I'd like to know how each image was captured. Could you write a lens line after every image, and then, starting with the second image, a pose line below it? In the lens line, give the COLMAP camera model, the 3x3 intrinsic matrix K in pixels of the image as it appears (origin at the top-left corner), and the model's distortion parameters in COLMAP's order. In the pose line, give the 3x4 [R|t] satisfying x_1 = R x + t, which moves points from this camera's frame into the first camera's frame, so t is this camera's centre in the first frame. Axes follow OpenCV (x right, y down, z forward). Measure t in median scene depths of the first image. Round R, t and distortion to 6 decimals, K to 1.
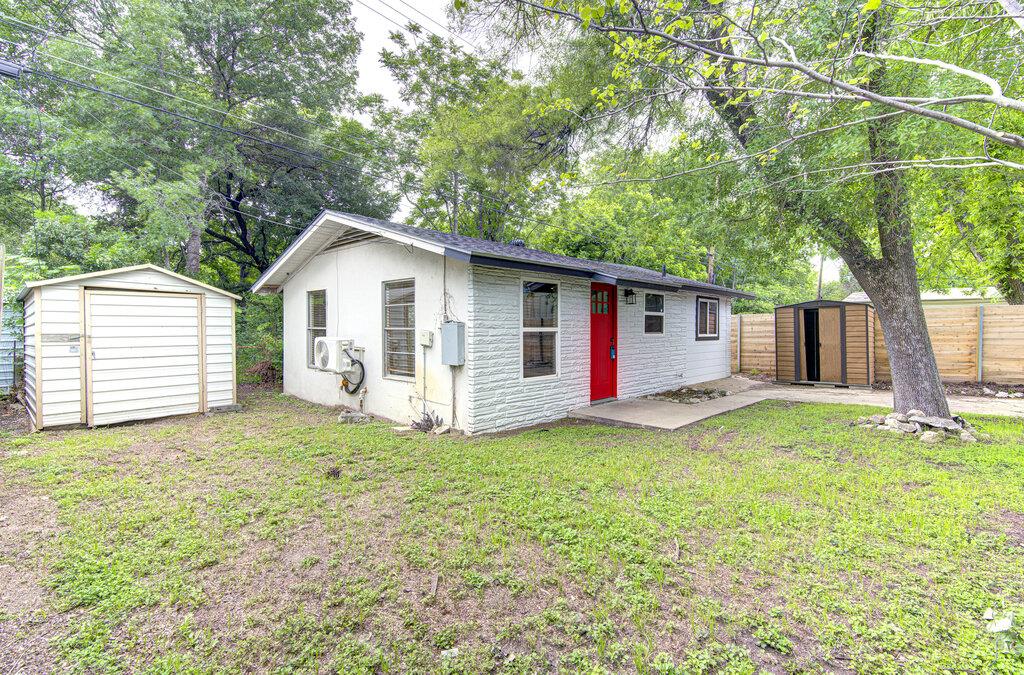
lens RADIAL K [[432.6, 0, 491.8], [0, 432.6, 336.1], [0, 0, 1]] dist [0.016870, -0.000117]
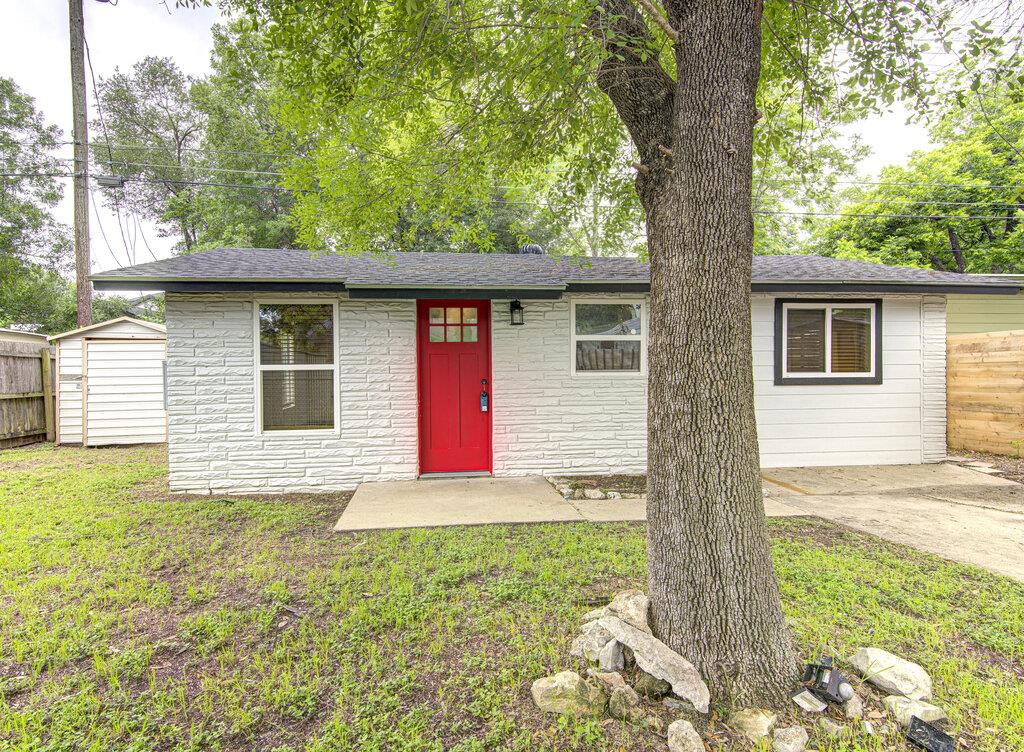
lens RADIAL K [[494.7, 0, 512.0], [0, 494.7, 376.0], [0, 0, 1]] dist [0.014023, -0.000172]
pose [[0.802663, -0.000621, -0.596432, 0.824279], [-0.000564, 0.999998, -0.001801, 0.001056], [0.596432, 0.001782, 0.802662, 0.478918]]
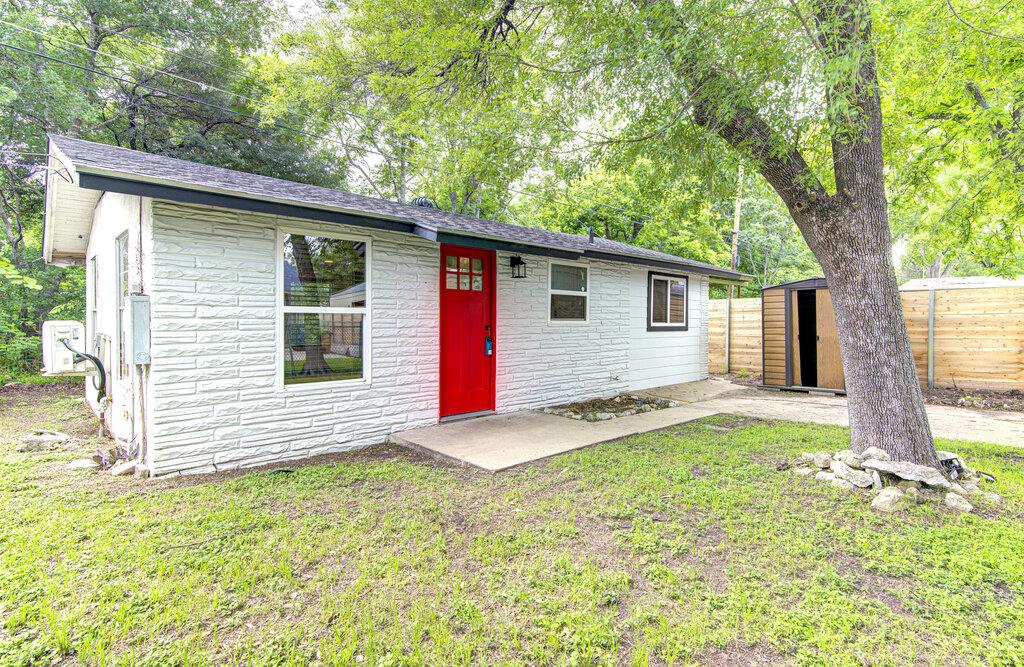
lens RADIAL K [[471.2, 0, 510.8], [0, 471.2, 326.5], [0, 0, 1]] dist [0.017924, -0.000239]
pose [[0.999721, 0.006572, -0.022679, 0.364895], [-0.006637, 0.999974, -0.002772, 0.008638], [0.022660, 0.002922, 0.999739, 0.263610]]
